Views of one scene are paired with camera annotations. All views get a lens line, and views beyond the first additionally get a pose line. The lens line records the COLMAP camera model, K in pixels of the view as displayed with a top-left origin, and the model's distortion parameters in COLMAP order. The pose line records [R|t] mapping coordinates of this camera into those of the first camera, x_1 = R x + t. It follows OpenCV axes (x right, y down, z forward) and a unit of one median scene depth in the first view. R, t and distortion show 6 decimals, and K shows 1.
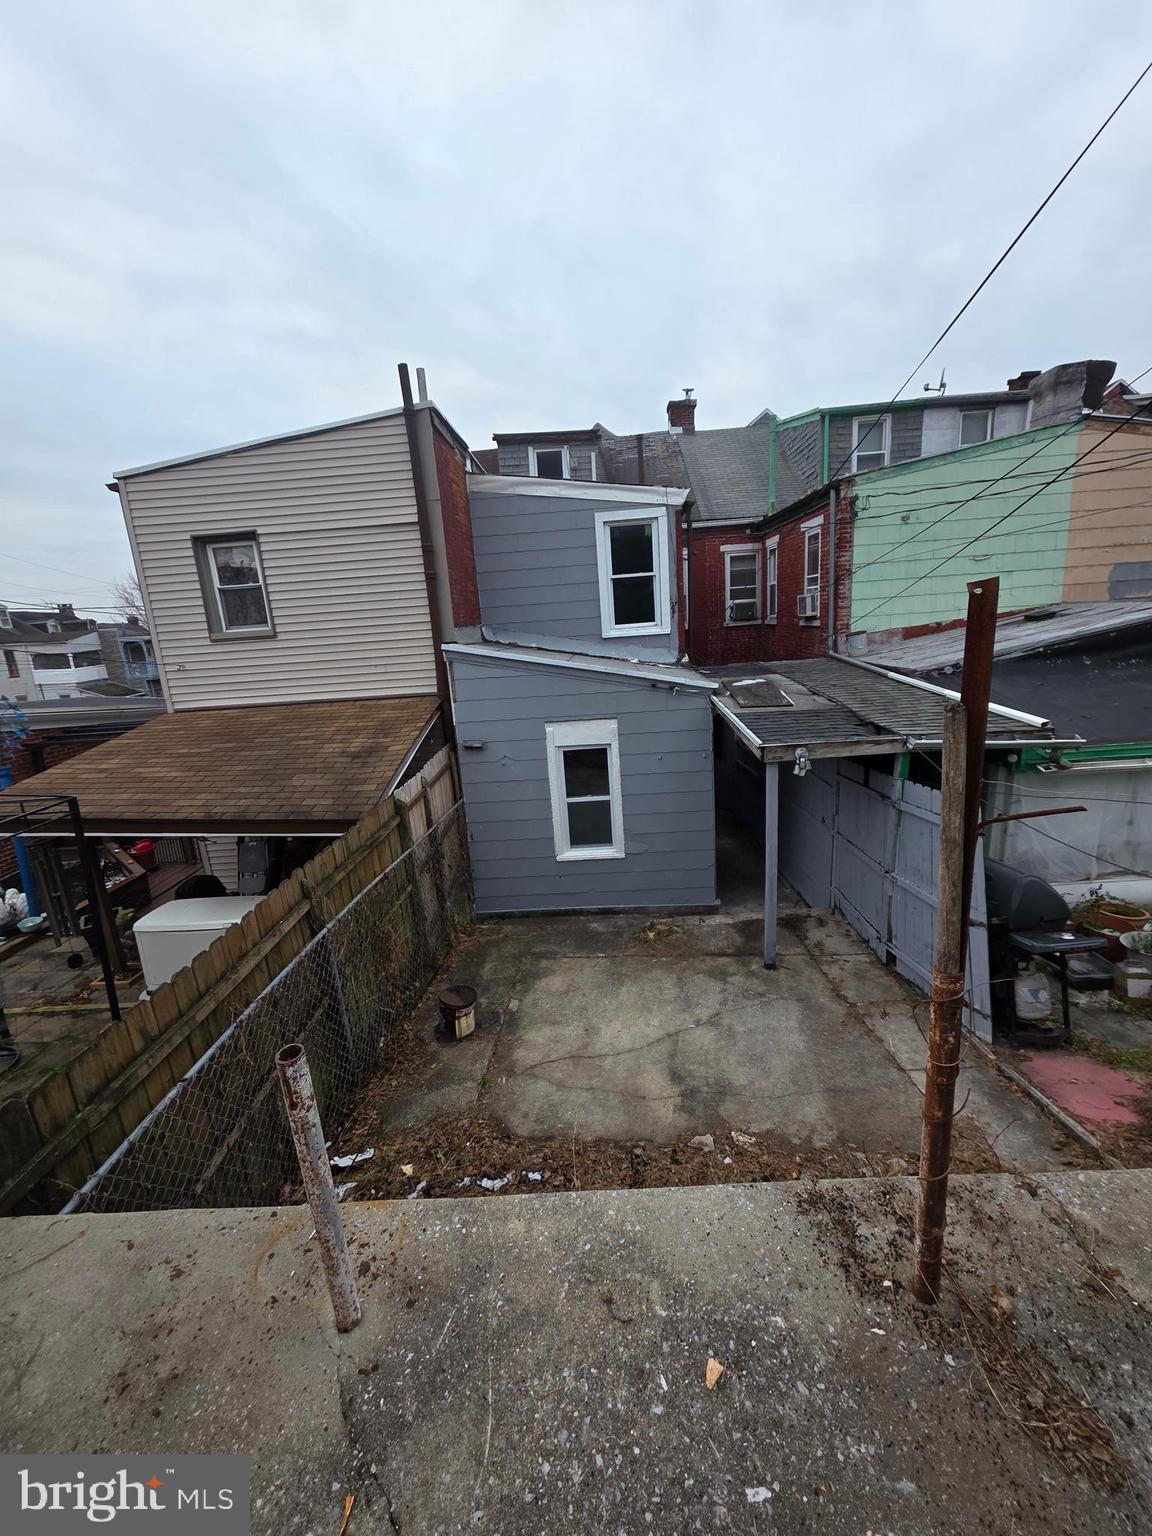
lens RADIAL K [[610.9, 0, 578.9], [0, 610.9, 768.9], [0, 0, 1]] dist [0.002025, -0.000064]
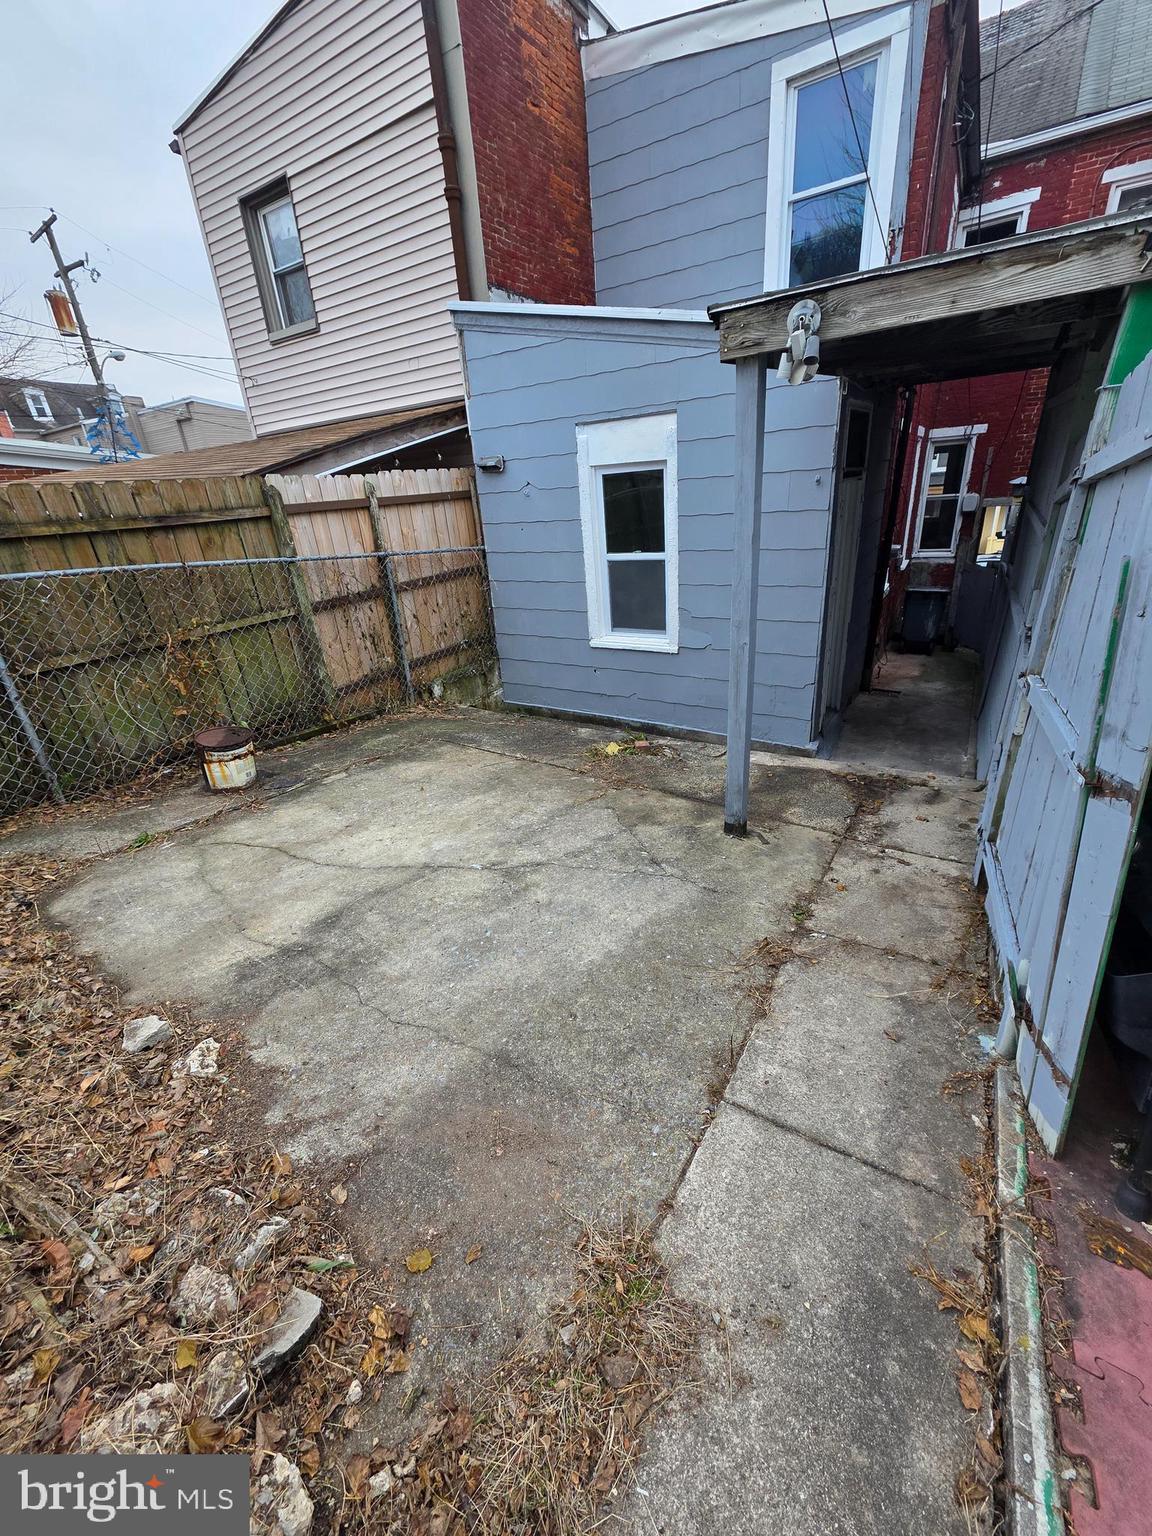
lens RADIAL K [[610.9, 0, 580.9], [0, 610.9, 765.0], [0, 0, 1]] dist [0.002025, -0.000064]
pose [[0.868060, 0.211102, -0.449342, 0.315270], [-0.106872, 0.963331, 0.246114, 0.112074], [0.484820, -0.165620, 0.858790, 0.358852]]
